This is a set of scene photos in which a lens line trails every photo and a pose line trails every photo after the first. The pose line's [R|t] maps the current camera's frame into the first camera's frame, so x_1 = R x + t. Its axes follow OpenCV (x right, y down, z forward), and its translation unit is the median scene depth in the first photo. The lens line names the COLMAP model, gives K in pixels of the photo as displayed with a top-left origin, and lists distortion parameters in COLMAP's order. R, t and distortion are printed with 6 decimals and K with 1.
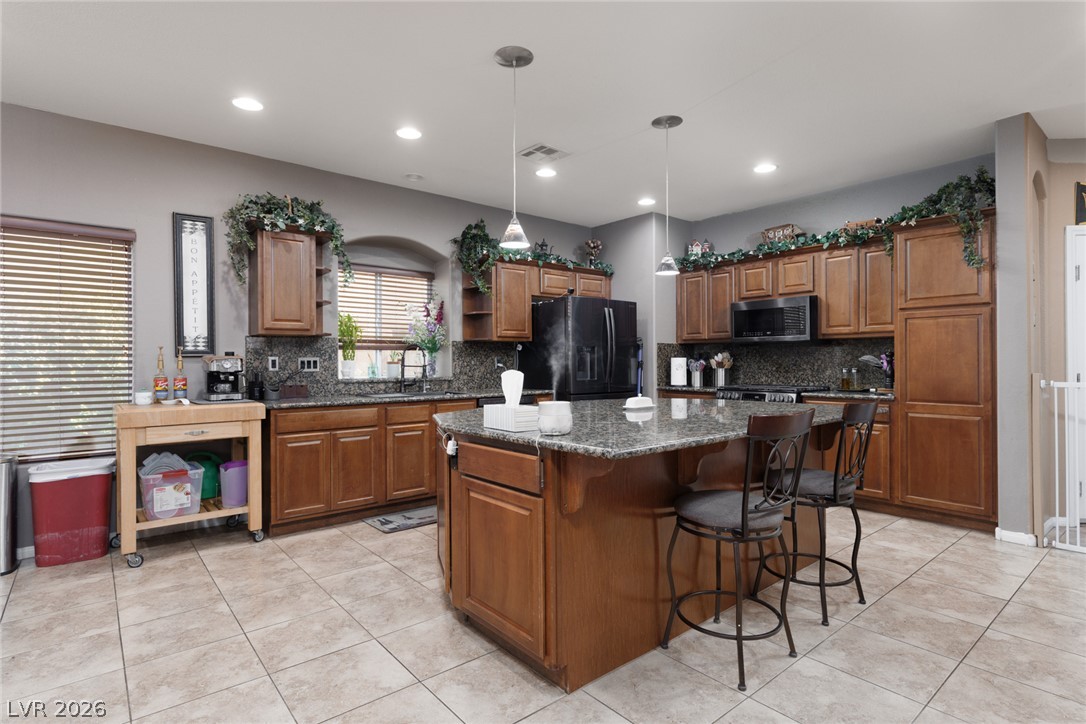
lens RADIAL K [[549.9, 0, 547.7], [0, 549.9, 363.0], [0, 0, 1]] dist [-0.001097, 0.000016]
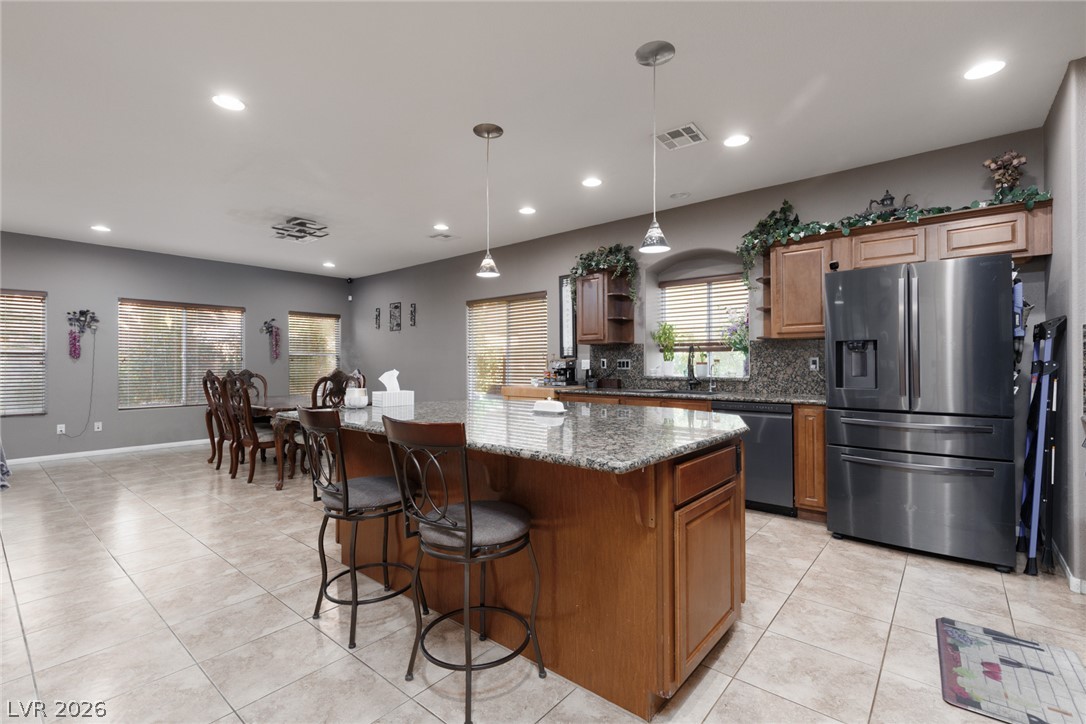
lens RADIAL K [[485.7, 0, 547.1], [0, 485.7, 360.5], [0, 0, 1]] dist [0.007563, -0.001543]
pose [[0.174921, -0.000467, -0.984582, 0.629595], [0.000552, 1.000000, -0.000376, -0.005606], [0.984582, -0.000478, 0.174921, 0.531135]]
